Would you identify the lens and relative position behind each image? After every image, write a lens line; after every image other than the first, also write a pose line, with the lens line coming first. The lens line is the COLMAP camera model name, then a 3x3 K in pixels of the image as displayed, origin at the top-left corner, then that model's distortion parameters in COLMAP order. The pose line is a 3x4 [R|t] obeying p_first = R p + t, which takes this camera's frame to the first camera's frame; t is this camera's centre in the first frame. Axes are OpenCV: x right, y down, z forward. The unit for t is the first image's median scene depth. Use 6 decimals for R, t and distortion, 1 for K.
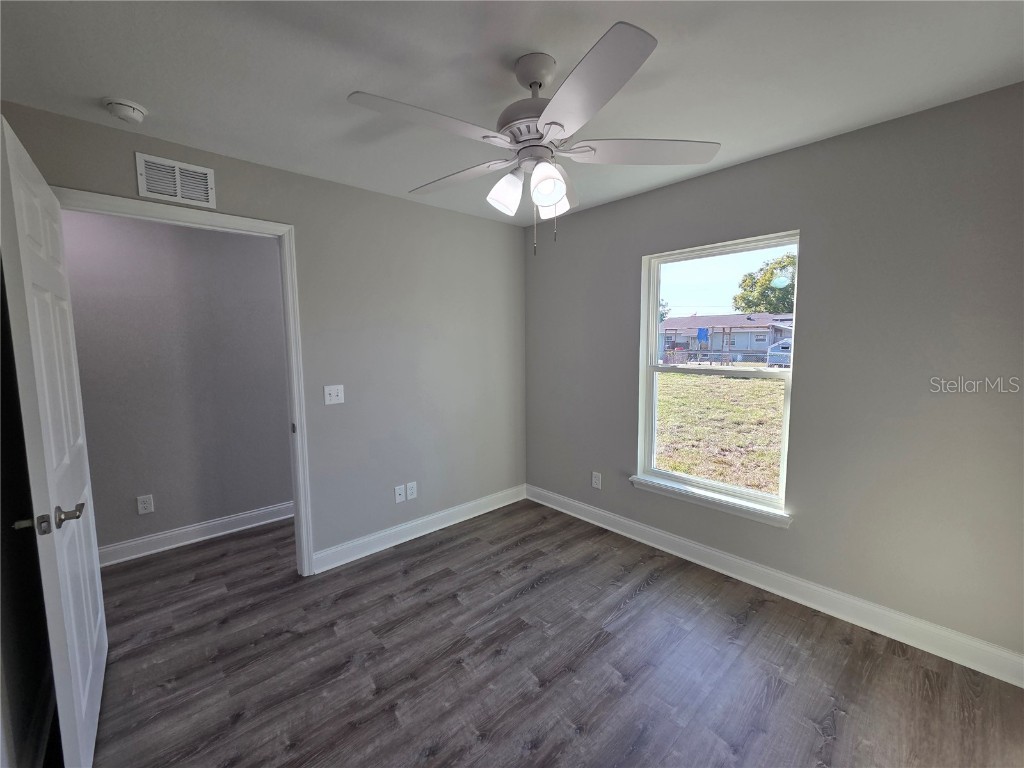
lens RADIAL K [[418.5, 0, 505.8], [0, 418.5, 382.8], [0, 0, 1]] dist [0.001597, -0.000470]
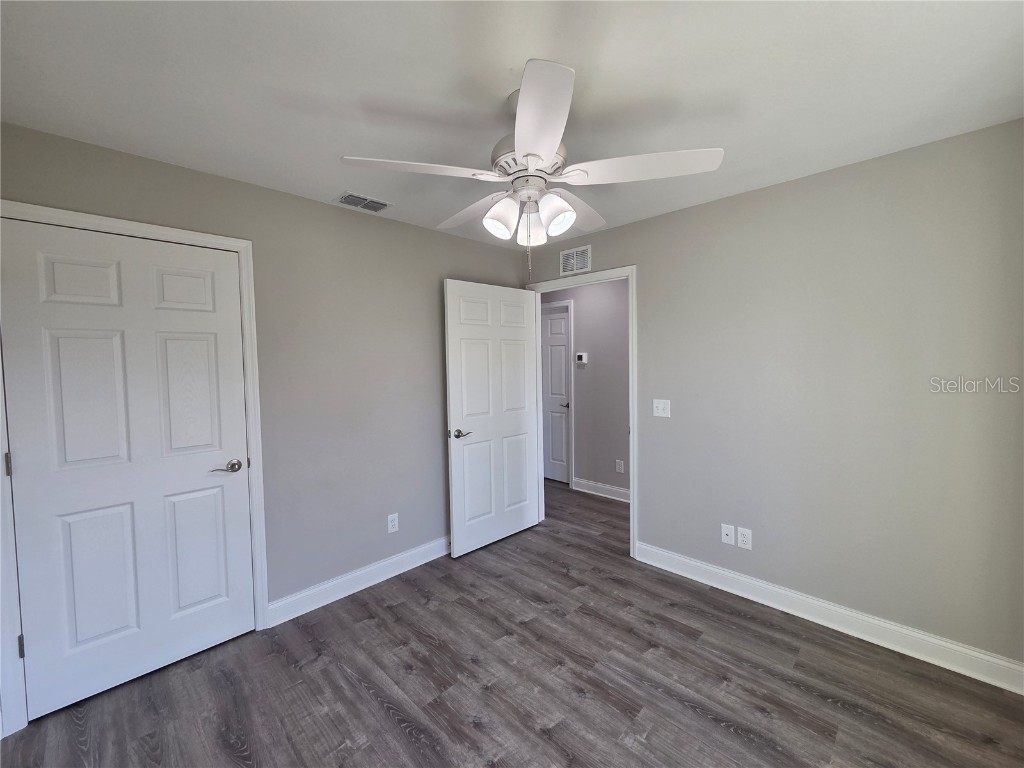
lens RADIAL K [[418.5, 0, 512.1], [0, 418.5, 382.7], [0, 0, 1]] dist [0.001597, -0.000470]
pose [[0.060643, 0.062740, -0.996186, 0.722188], [-0.085388, 0.994690, 0.057448, -0.074812], [0.994501, 0.081579, 0.065678, 0.602675]]
